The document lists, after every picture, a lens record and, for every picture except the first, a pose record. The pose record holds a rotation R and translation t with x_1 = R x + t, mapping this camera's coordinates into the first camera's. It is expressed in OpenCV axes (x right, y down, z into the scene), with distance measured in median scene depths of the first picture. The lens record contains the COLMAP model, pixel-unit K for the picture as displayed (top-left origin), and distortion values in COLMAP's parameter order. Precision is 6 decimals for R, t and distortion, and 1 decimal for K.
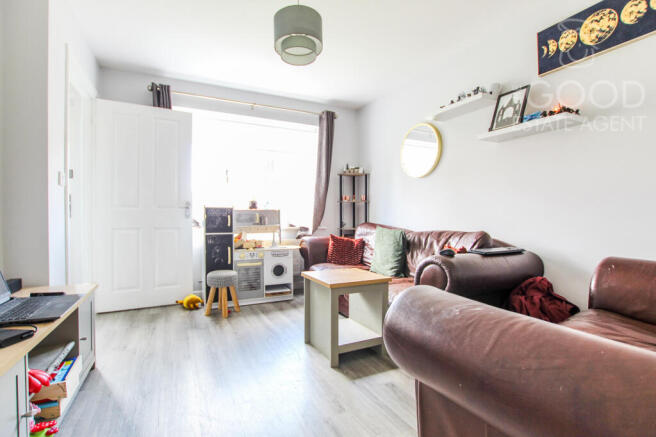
lens RADIAL K [[306.9, 0, 328.0], [0, 306.9, 218.5], [0, 0, 1]] dist [-0.023860, -0.000252]
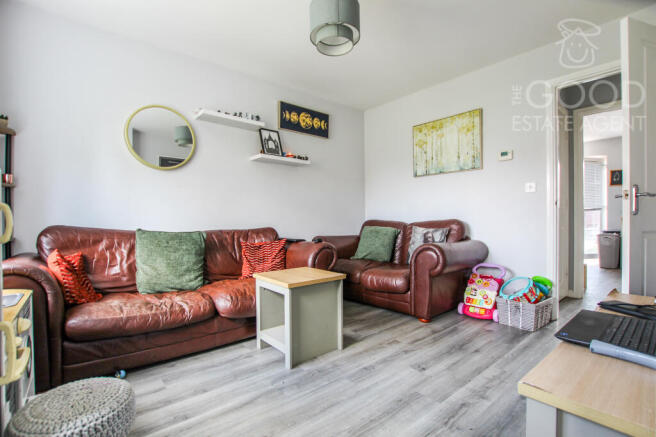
lens RADIAL K [[306.9, 0, 328.0], [0, 306.9, 218.5], [0, 0, 1]] dist [-0.023860, -0.000252]
pose [[-0.233071, 0.002730, 0.972456, -0.925750], [0.004161, 0.999990, -0.001810, 0.005877], [-0.972451, 0.003625, -0.233080, 1.133048]]
